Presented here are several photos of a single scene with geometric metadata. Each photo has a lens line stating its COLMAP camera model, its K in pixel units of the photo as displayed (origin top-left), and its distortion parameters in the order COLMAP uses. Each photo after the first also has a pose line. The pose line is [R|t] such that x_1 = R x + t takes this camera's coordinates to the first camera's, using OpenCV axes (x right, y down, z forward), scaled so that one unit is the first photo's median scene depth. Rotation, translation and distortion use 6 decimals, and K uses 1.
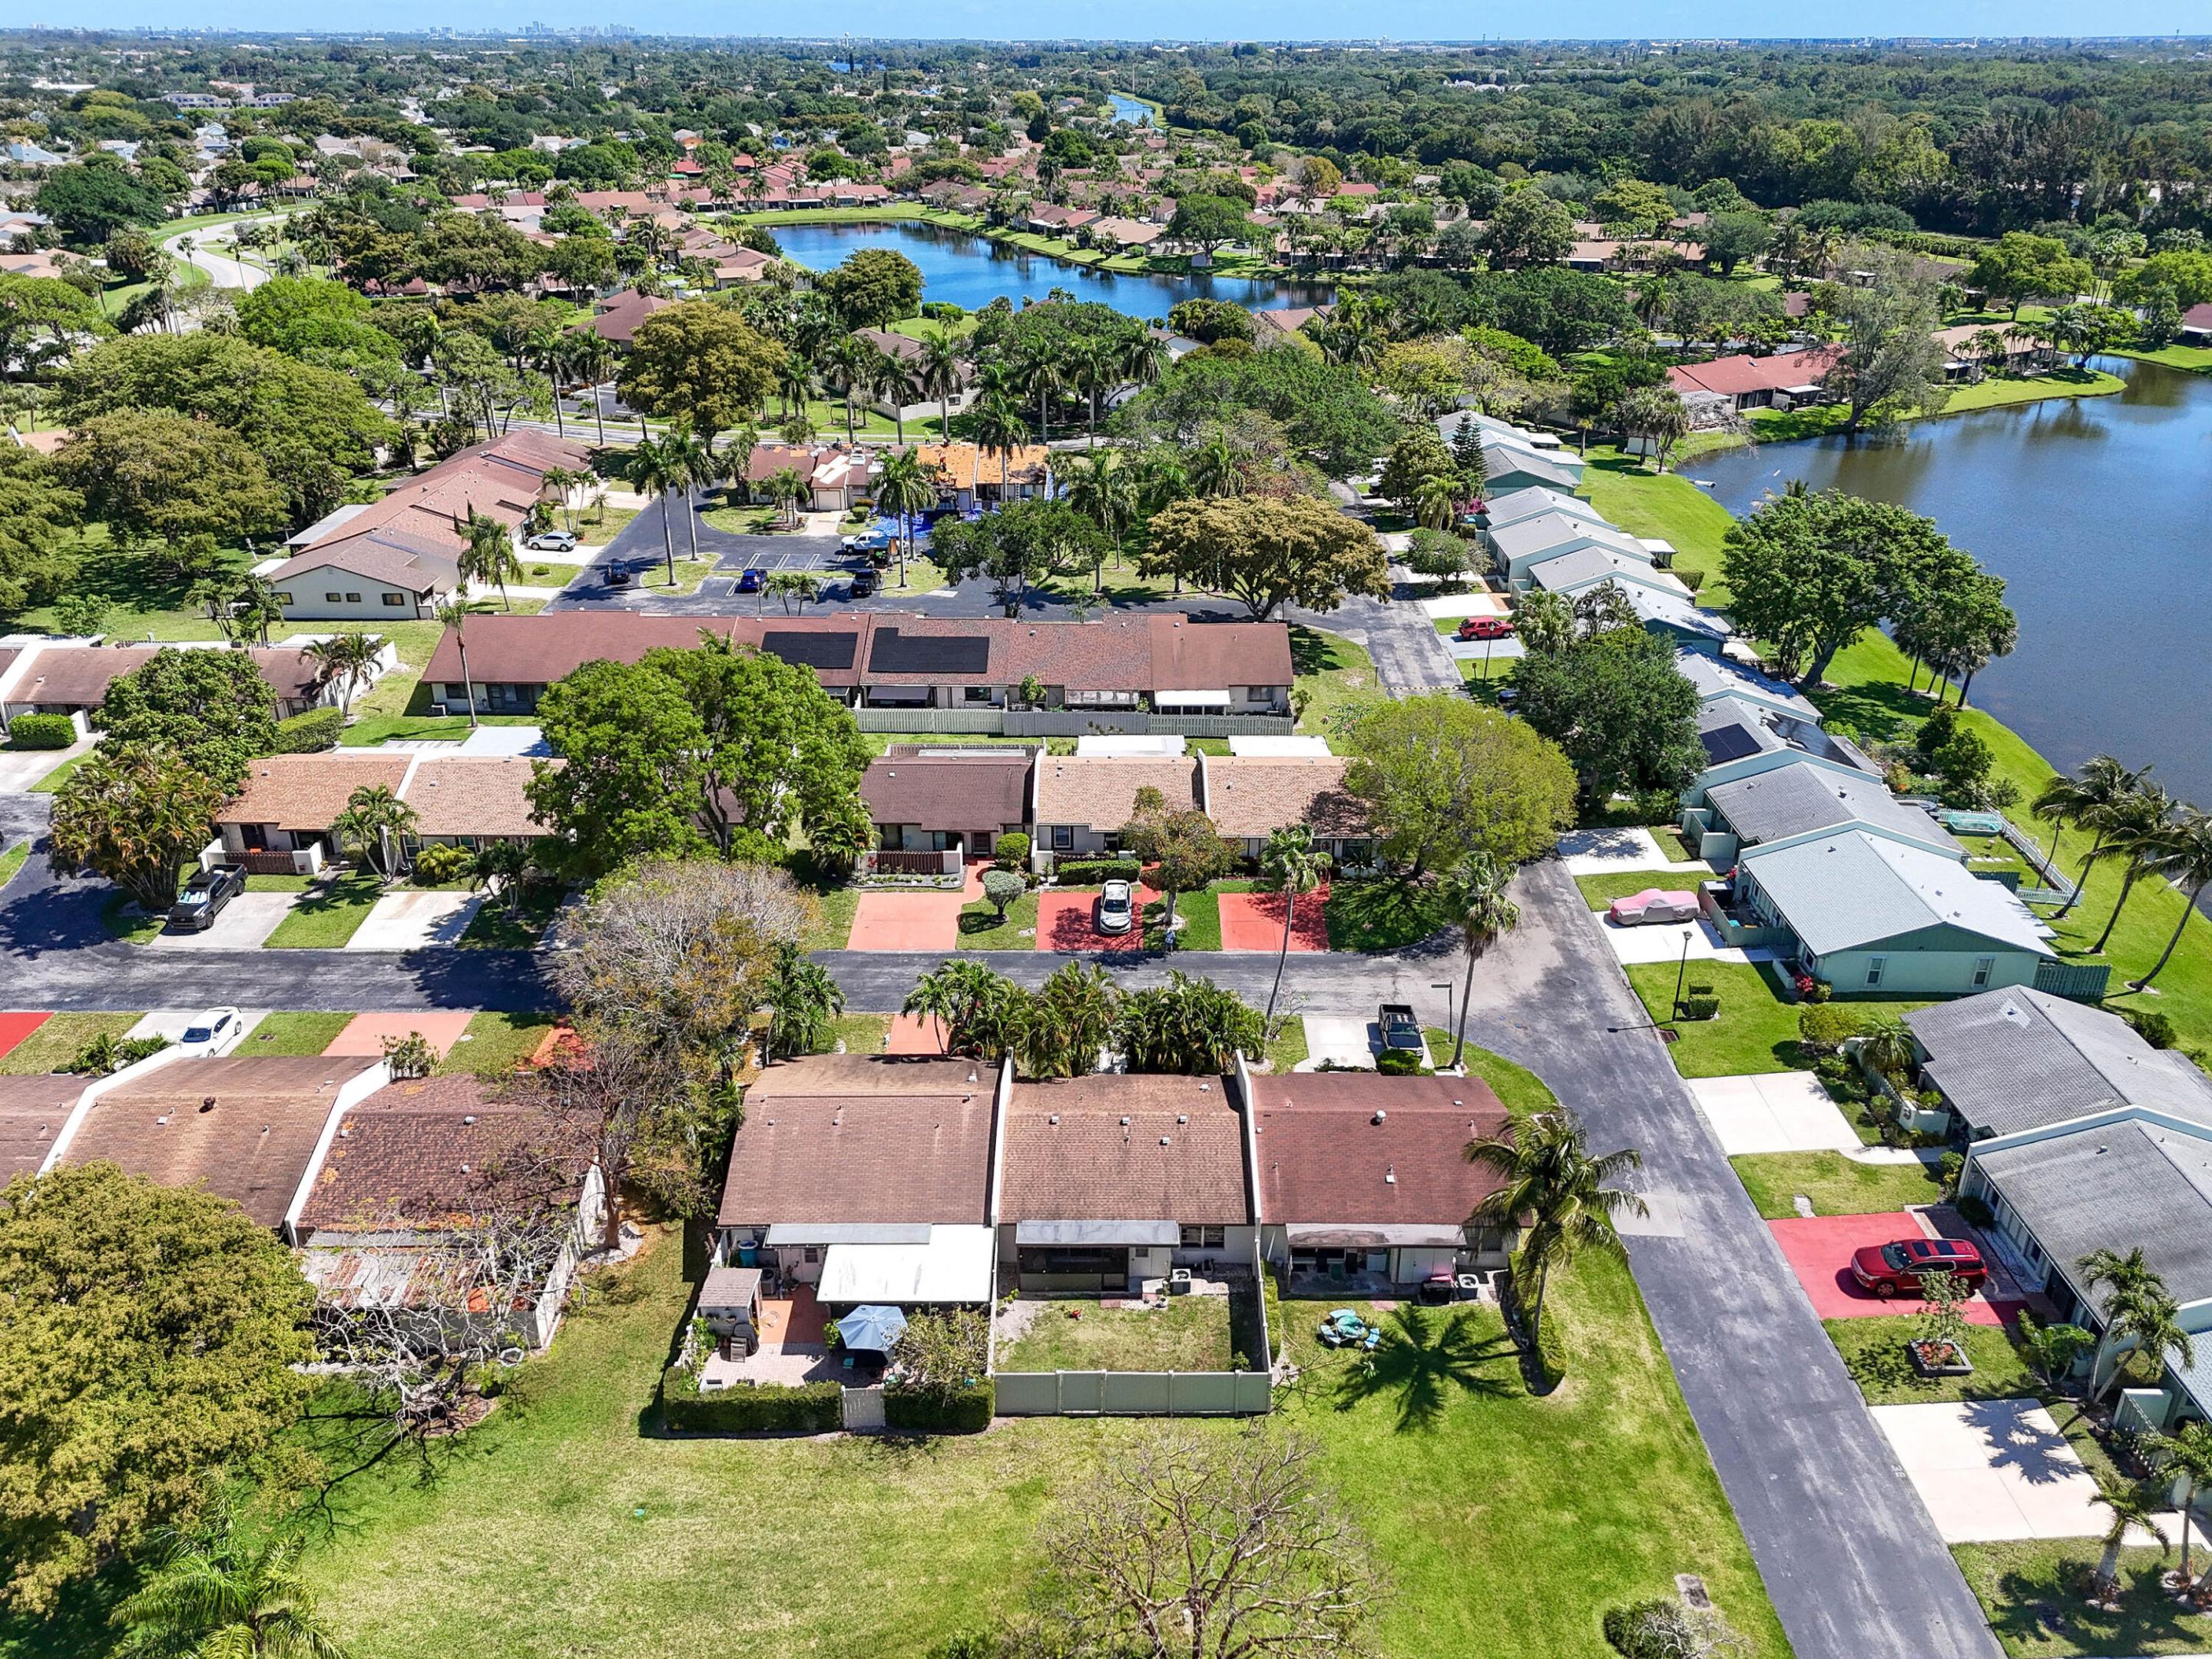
lens RADIAL K [[1619.5, 0, 1112.7], [0, 1619.5, 825.6], [0, 0, 1]] dist [0.075083, -0.045583]
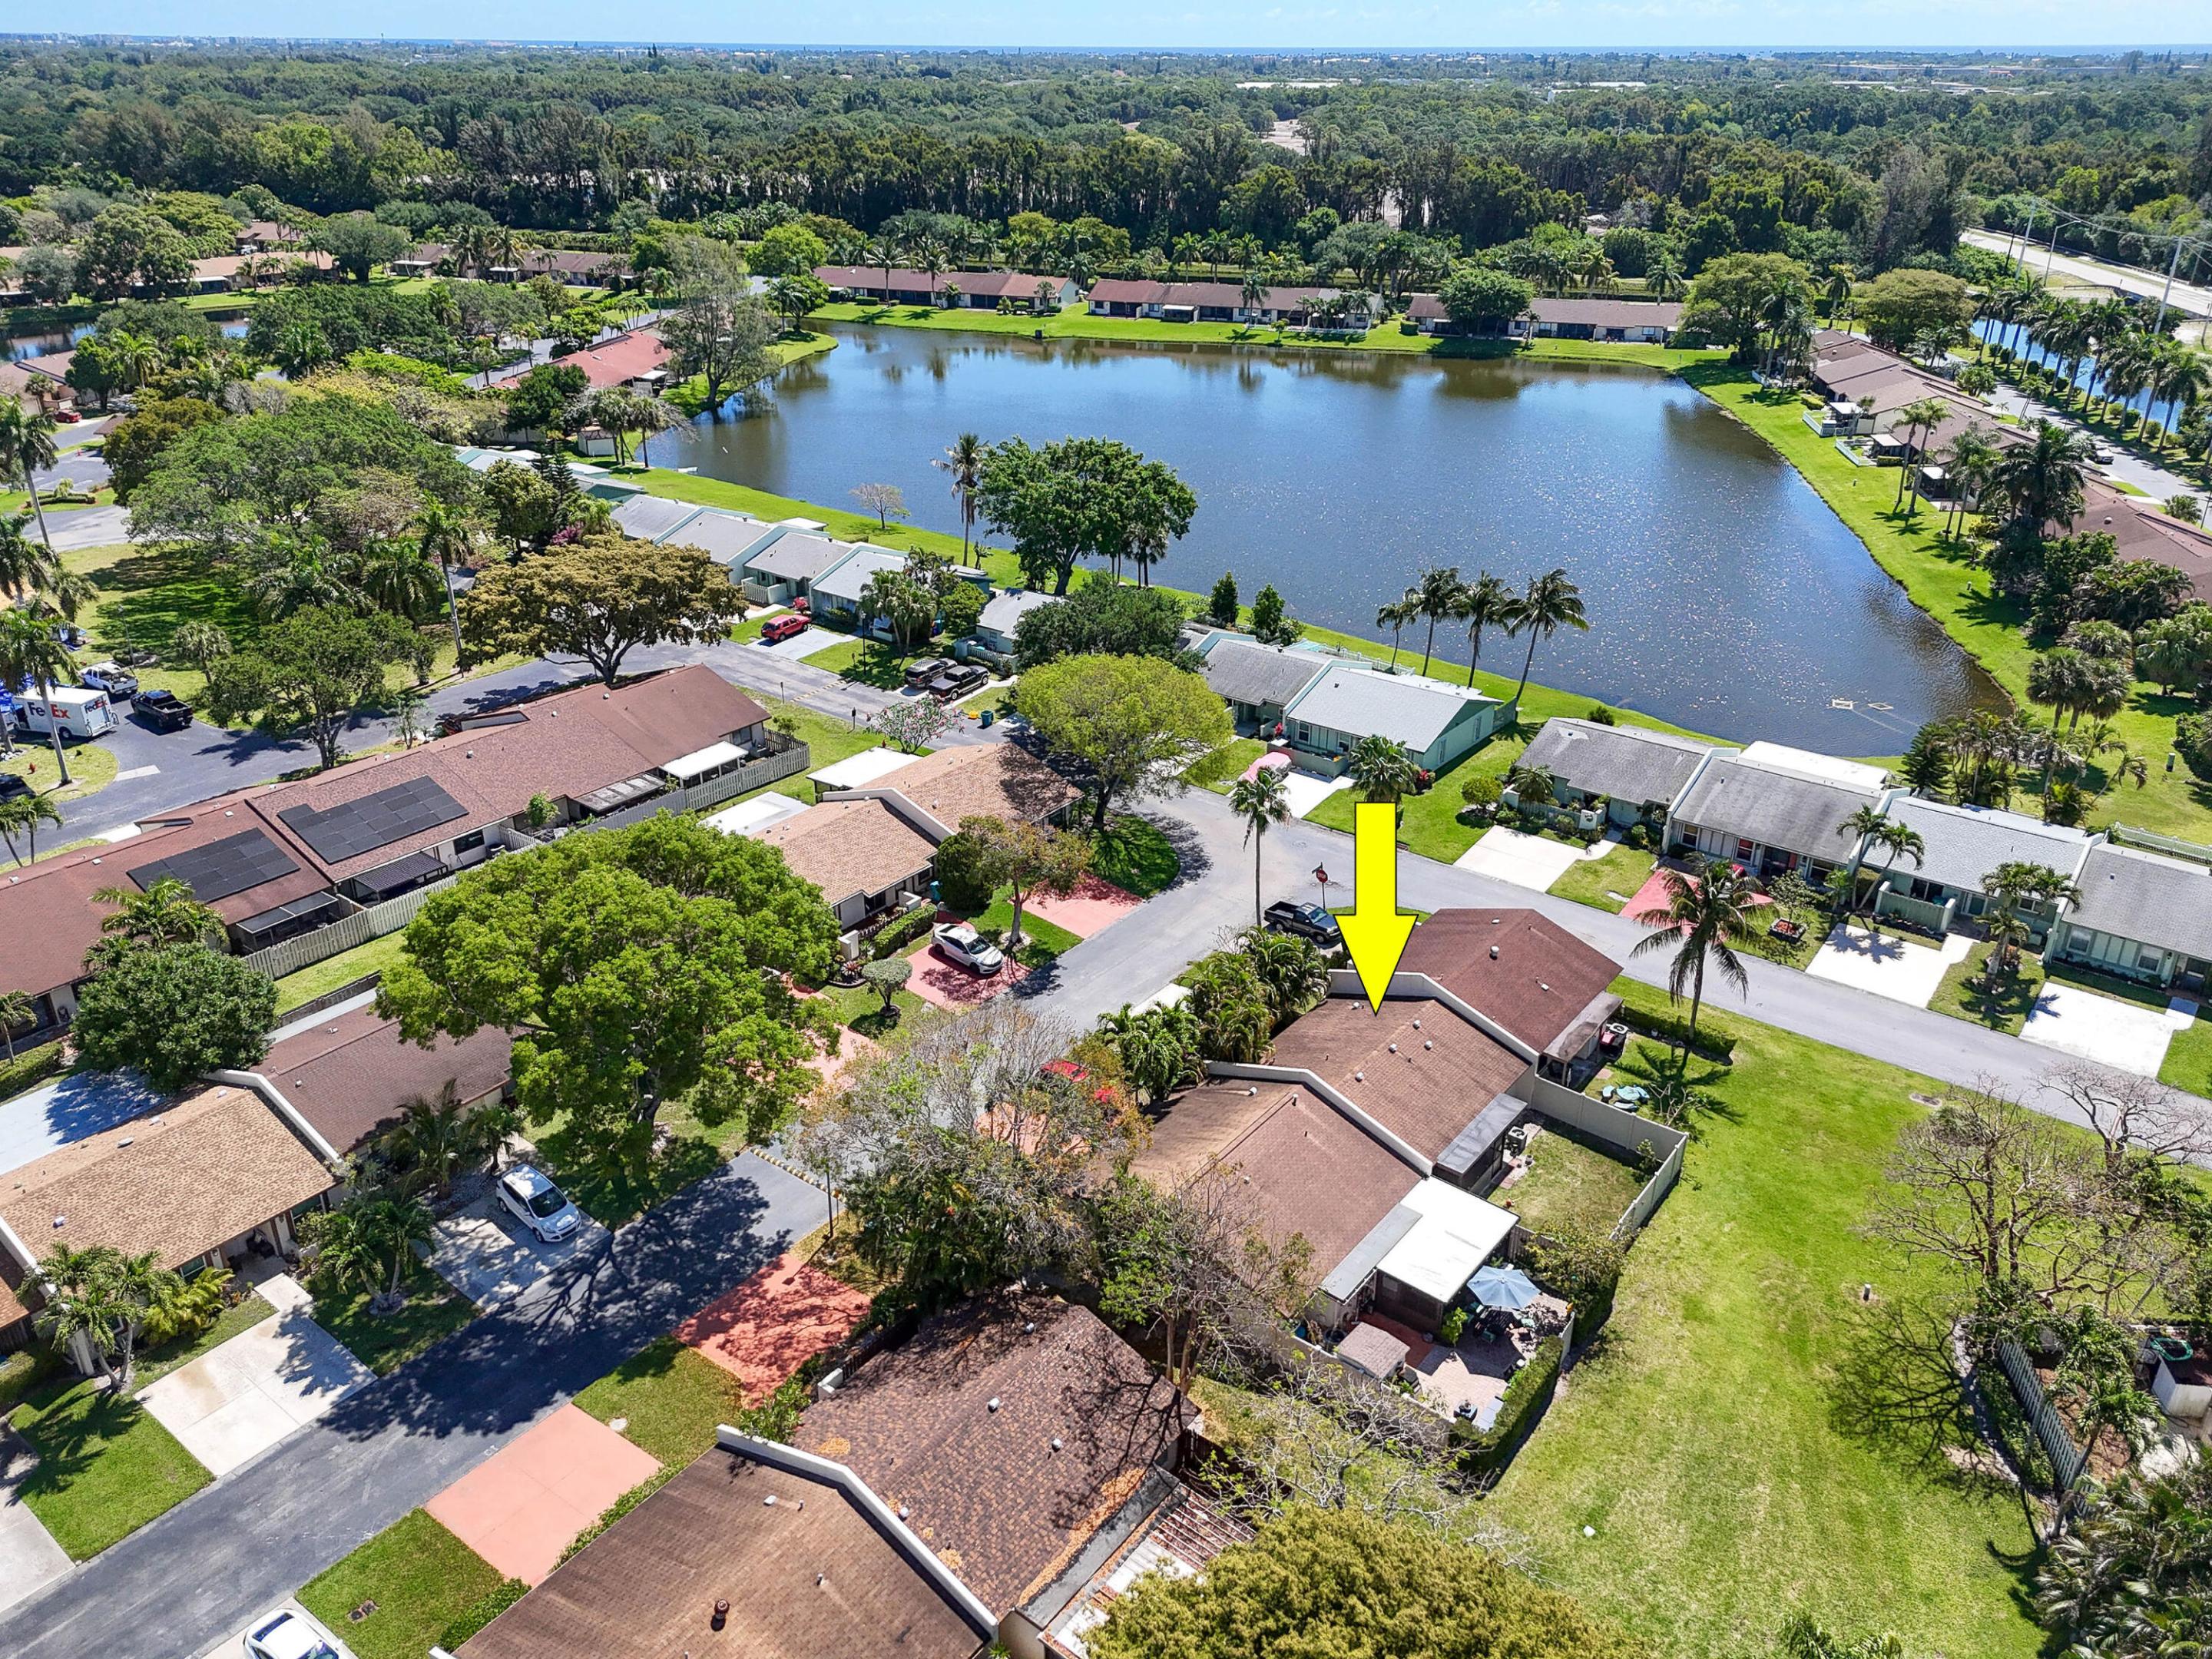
lens RADIAL K [[1619.5, 0, 1112.7], [0, 1619.5, 825.6], [0, 0, 1]] dist [0.075083, -0.045583]
pose [[0.616657, -0.342019, 0.709054, -0.595861], [0.341937, 0.927660, 0.150086, -0.131049], [-0.709093, 0.149900, 0.688997, 0.263971]]
